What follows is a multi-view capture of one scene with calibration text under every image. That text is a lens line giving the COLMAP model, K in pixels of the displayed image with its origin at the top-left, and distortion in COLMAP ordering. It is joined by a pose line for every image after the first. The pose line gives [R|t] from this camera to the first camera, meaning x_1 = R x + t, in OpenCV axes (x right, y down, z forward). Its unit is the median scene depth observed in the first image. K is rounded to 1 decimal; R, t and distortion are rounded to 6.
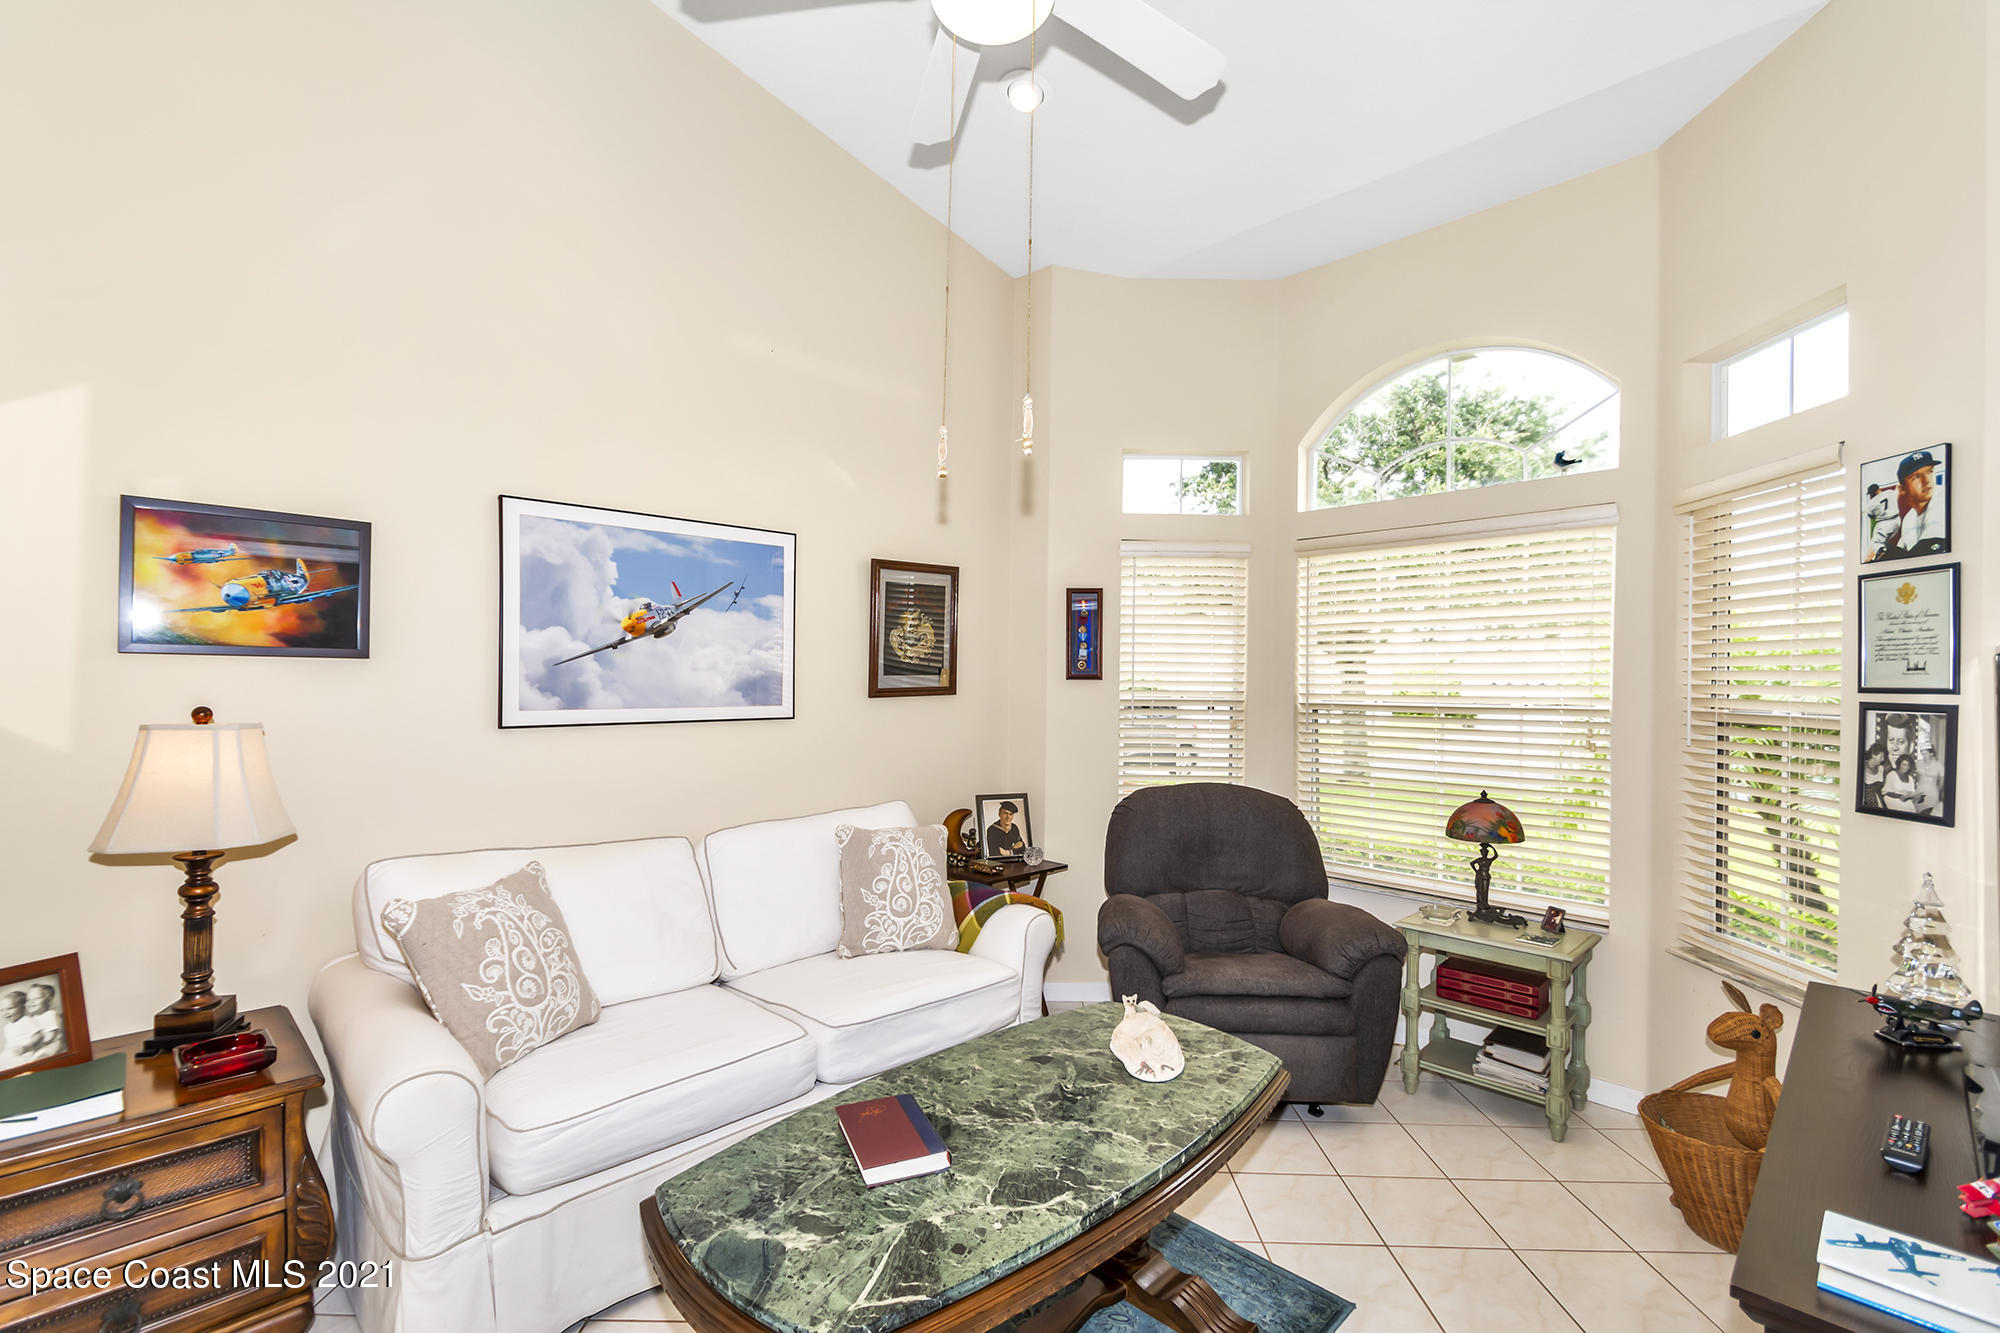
lens RADIAL K [[872.8, 0, 1013.2], [0, 872.8, 681.9], [0, 0, 1]] dist [0.001011, -0.000487]
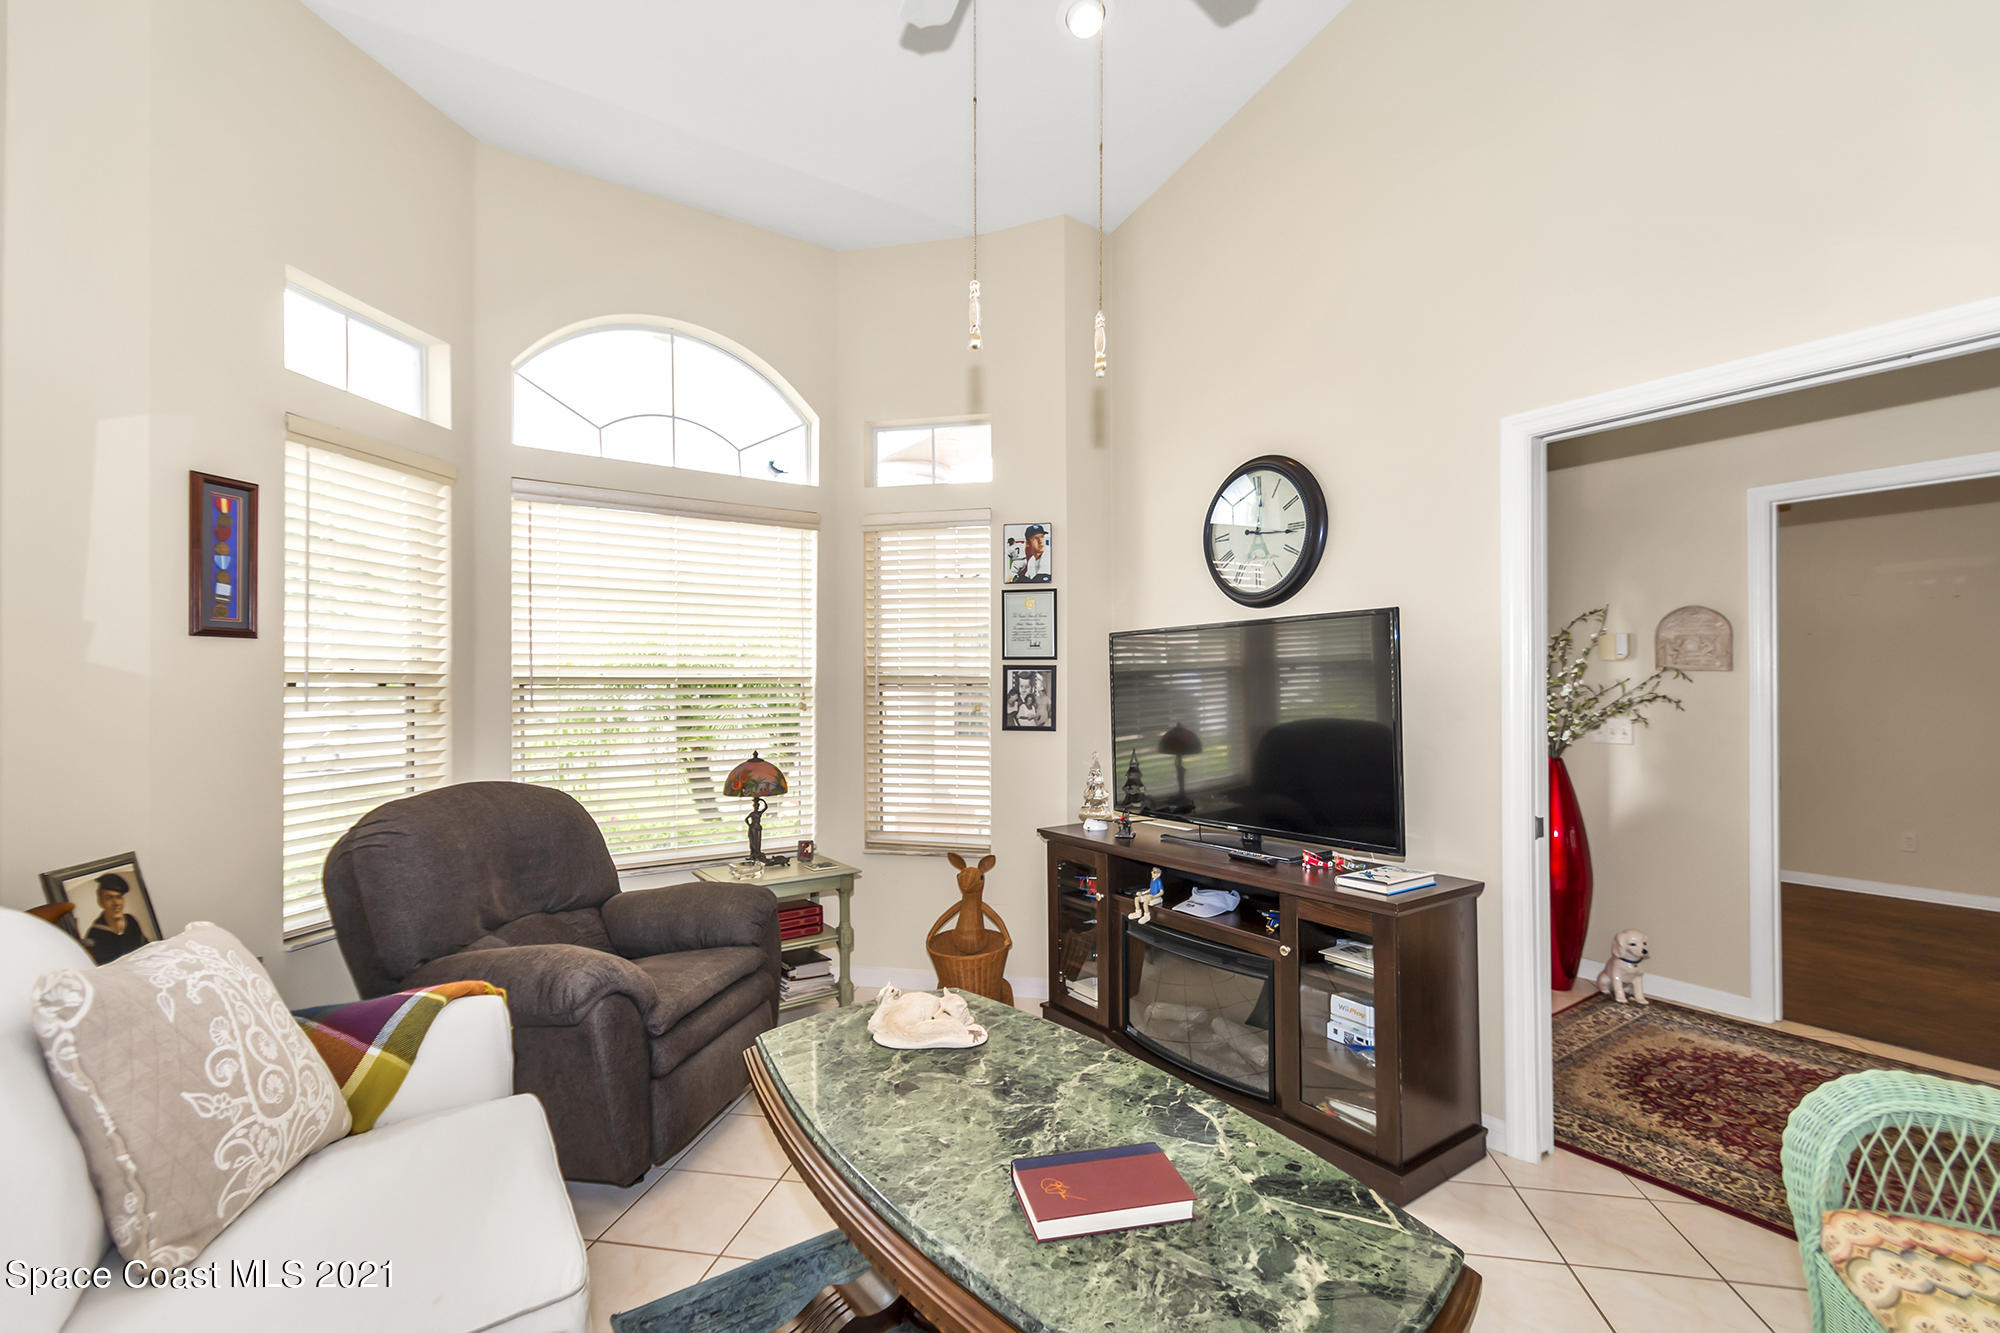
lens RADIAL K [[865.6, 0, 997.8], [0, 865.6, 683.4], [0, 0, 1]] dist [0.001933, 0.000022]
pose [[0.187434, -0.009438, 0.982232, -0.696378], [0.003322, 0.999954, 0.008974, 0.044220], [-0.982272, 0.001581, 0.187457, 0.714239]]
